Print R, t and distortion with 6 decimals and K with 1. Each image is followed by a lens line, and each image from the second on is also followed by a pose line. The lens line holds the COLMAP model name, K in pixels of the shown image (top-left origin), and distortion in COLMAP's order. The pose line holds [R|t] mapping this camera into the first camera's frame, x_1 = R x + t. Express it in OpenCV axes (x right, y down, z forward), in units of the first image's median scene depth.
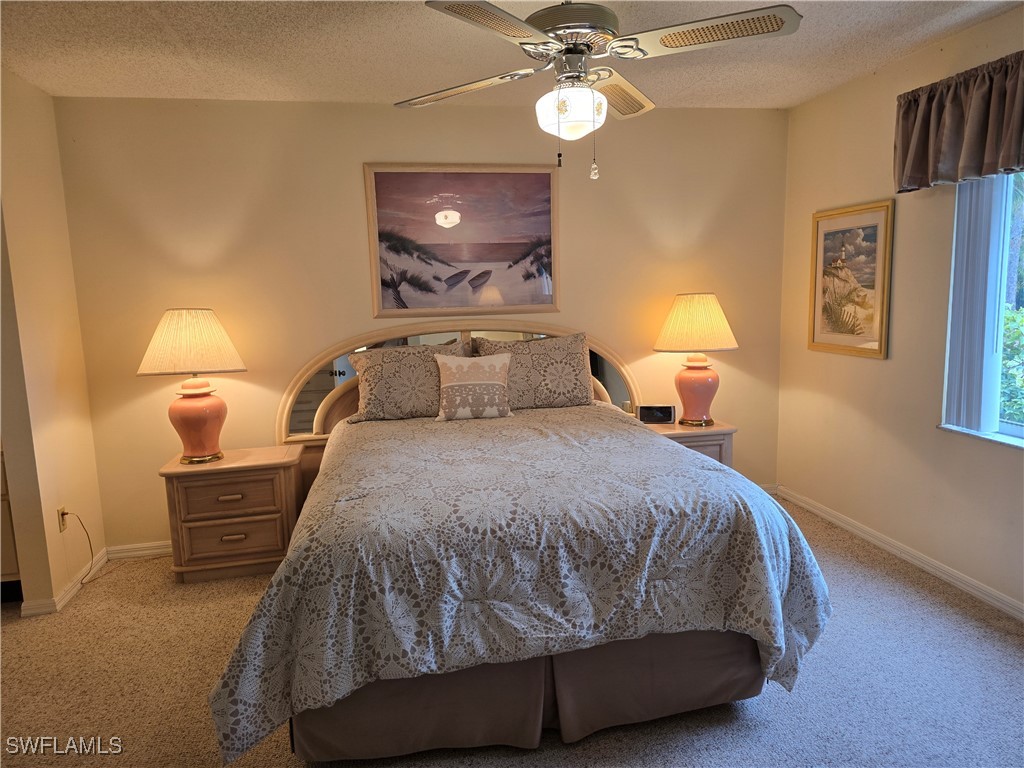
lens RADIAL K [[692.8, 0, 515.4], [0, 692.8, 381.3], [0, 0, 1]] dist [0.050430, -0.050041]
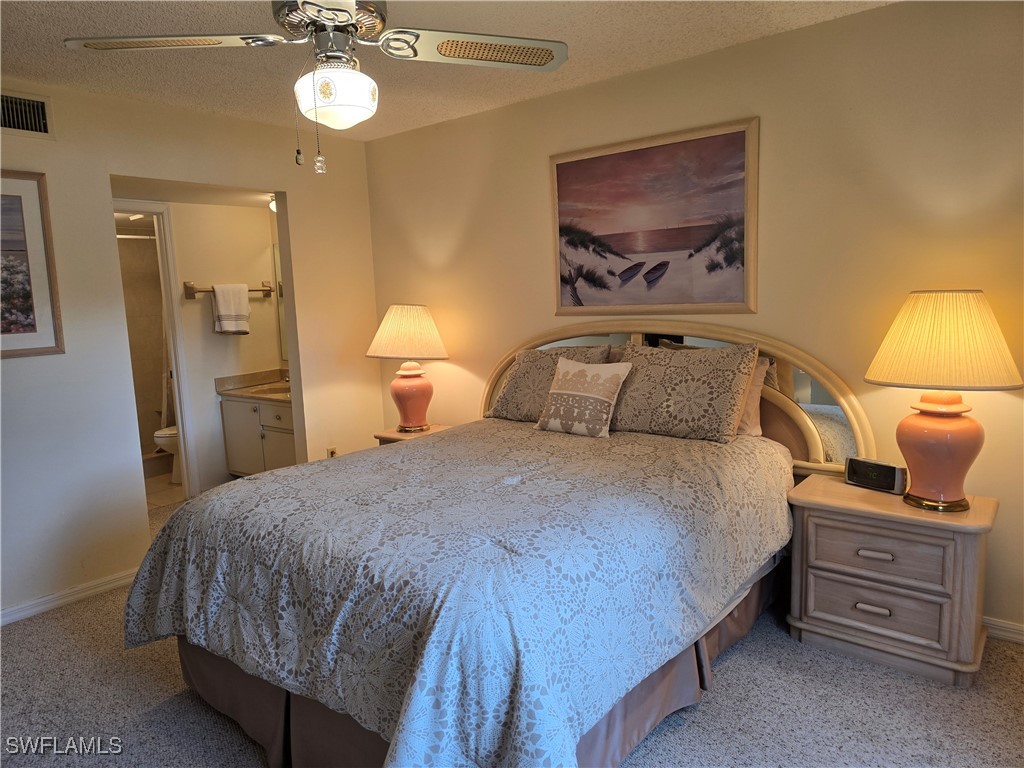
lens RADIAL K [[692.8, 0, 511.0], [0, 692.8, 375.8], [0, 0, 1]] dist [0.050430, -0.050041]
pose [[0.633309, 0.097417, -0.767743, 0.538359], [-0.082496, 0.994891, 0.058188, -0.061468], [0.769490, 0.026485, 0.638110, 0.354589]]
